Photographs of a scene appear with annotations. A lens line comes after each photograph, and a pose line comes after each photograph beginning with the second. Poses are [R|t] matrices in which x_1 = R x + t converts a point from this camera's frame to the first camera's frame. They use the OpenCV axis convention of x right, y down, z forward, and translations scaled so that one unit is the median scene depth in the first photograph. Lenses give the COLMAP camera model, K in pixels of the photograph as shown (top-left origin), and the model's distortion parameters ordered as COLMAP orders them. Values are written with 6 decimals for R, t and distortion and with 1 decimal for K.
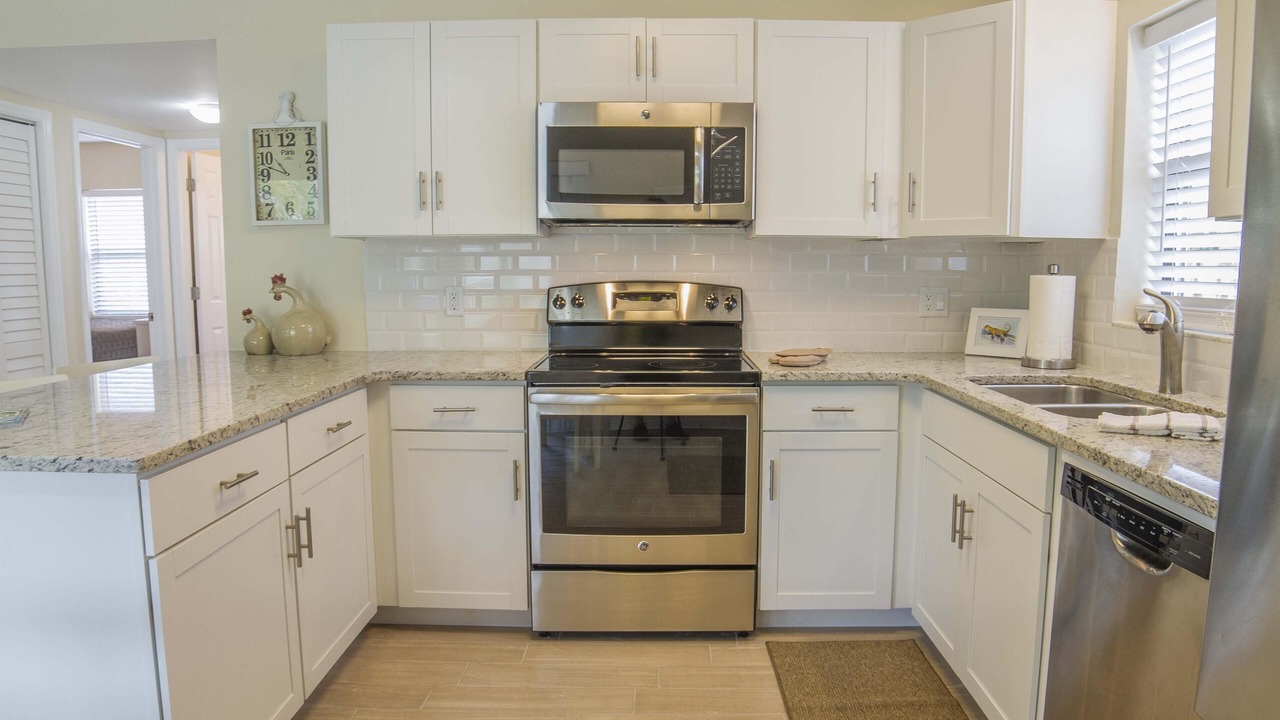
lens RADIAL K [[826.9, 0, 640.0], [0, 826.9, 360.0], [0, 0, 1]] dist [-0.104633, 0.046819]
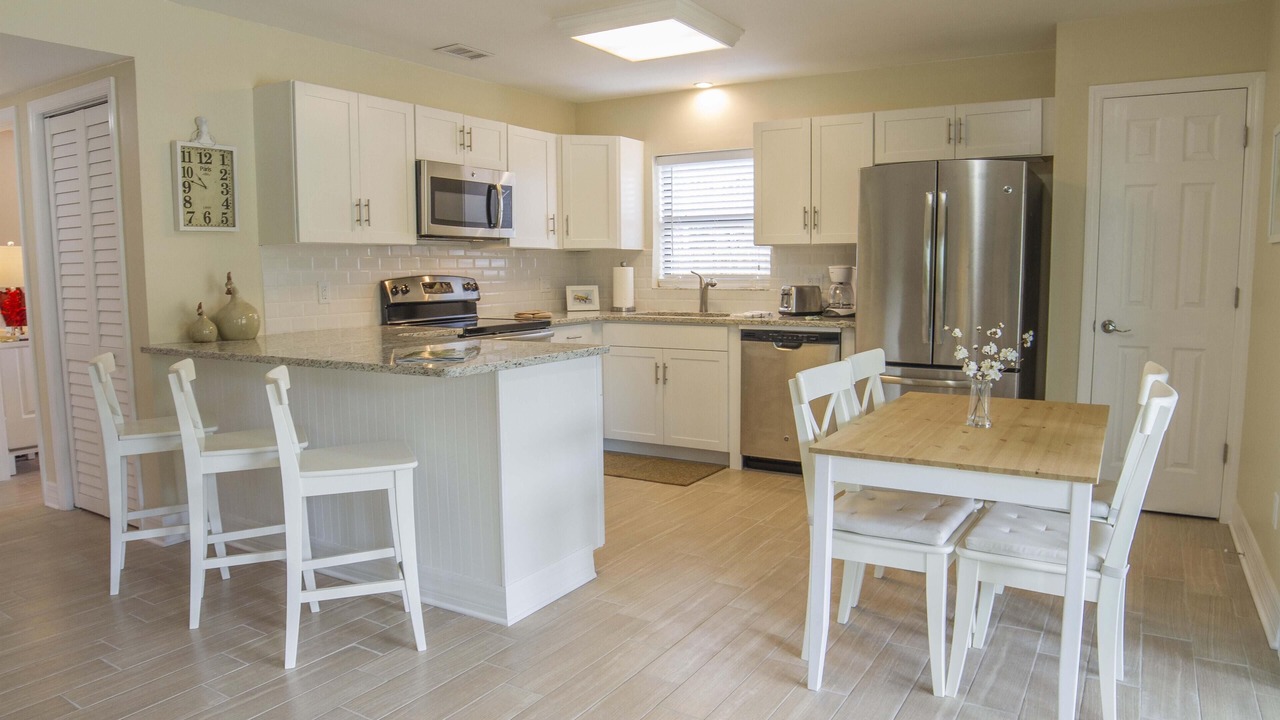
lens RADIAL K [[826.9, 0, 640.0], [0, 826.9, 360.0], [0, 0, 1]] dist [-0.104633, 0.046819]
pose [[0.525810, -0.100464, 0.844648, -1.116167], [0.099291, 0.993461, 0.056353, 0.014128], [-0.844787, 0.054235, 0.532347, -0.132661]]
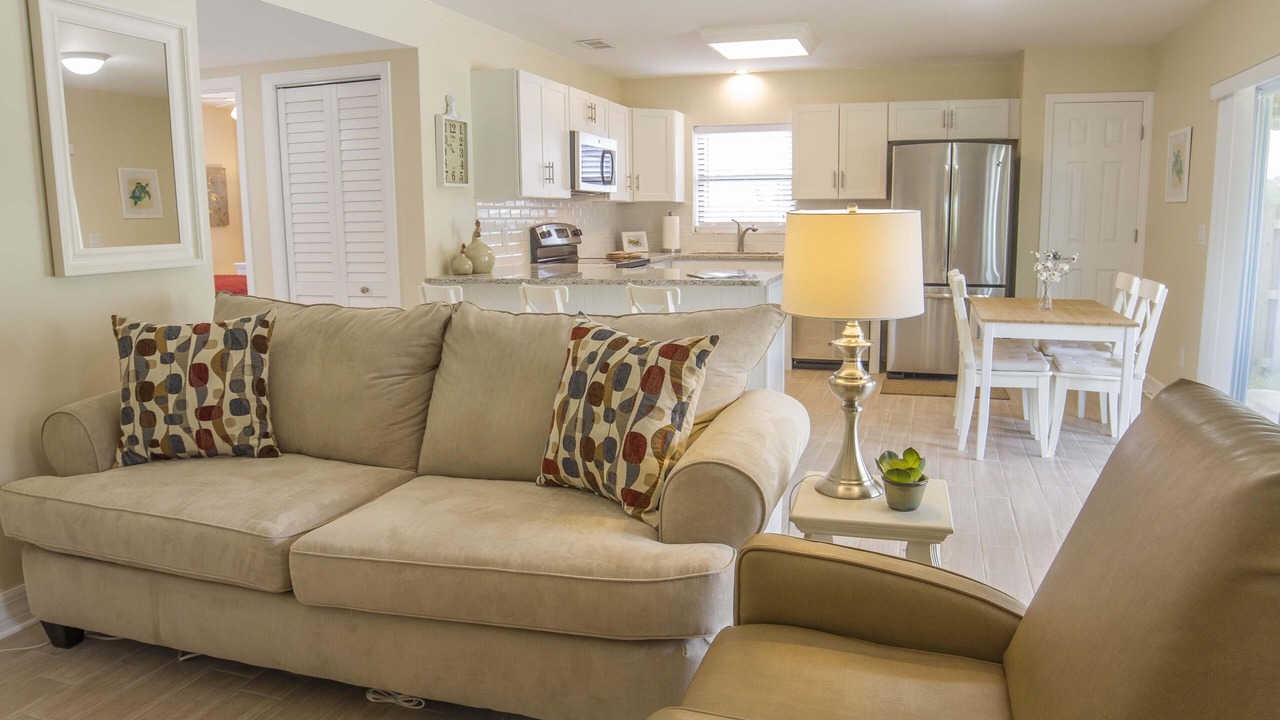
lens RADIAL K [[826.9, 0, 640.0], [0, 826.9, 360.0], [0, 0, 1]] dist [-0.104633, 0.046819]
pose [[0.323007, -0.168130, 0.931343, -1.783352], [0.112529, 0.983935, 0.138597, -0.026136], [-0.939683, 0.060035, 0.336737, 0.205407]]
